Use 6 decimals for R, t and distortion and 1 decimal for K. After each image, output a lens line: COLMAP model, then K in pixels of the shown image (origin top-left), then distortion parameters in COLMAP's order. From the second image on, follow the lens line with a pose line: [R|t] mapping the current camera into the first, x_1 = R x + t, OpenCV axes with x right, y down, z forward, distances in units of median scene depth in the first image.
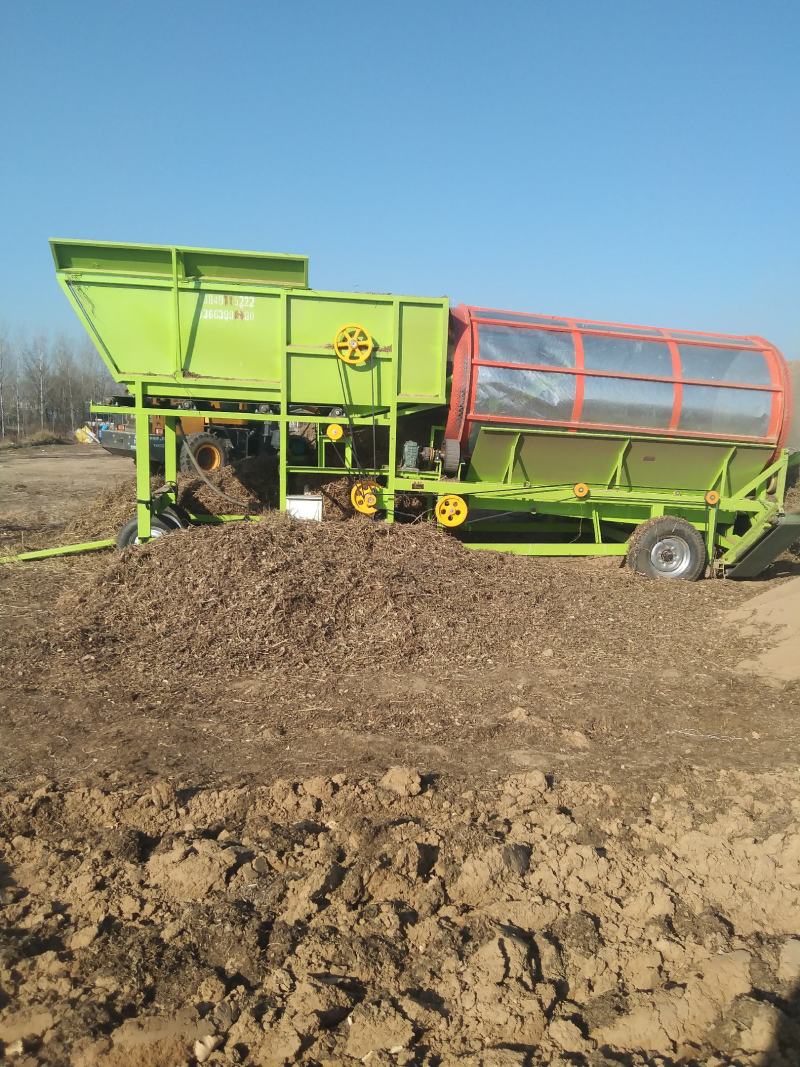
lens RADIAL K [[855.1, 0, 400.2], [0, 855.1, 505.8], [0, 0, 1]] dist [0.039110, -0.183950]
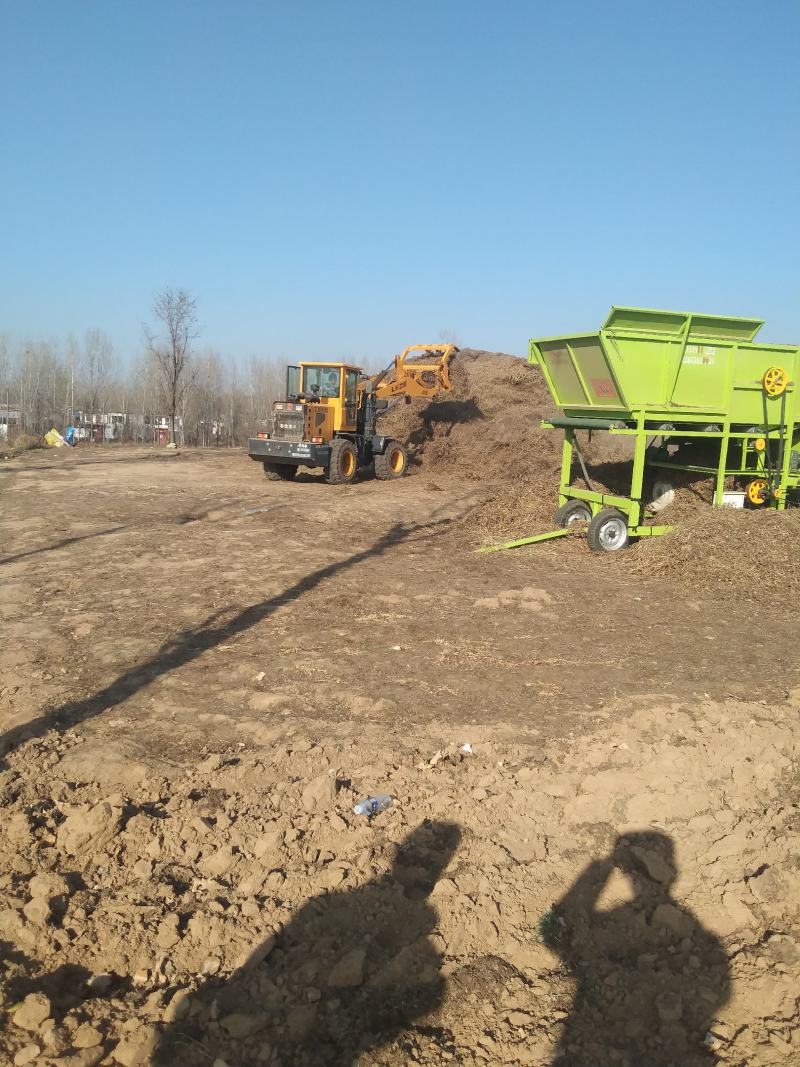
lens RADIAL K [[805.5, 0, 400.0], [0, 805.5, 533.5], [0, 0, 1]] dist [0.083091, -0.145409]
pose [[0.989836, -0.022823, 0.140370, -0.865875], [0.017713, 0.999138, 0.037544, -0.001781], [-0.141106, -0.034676, 0.989387, -0.240860]]
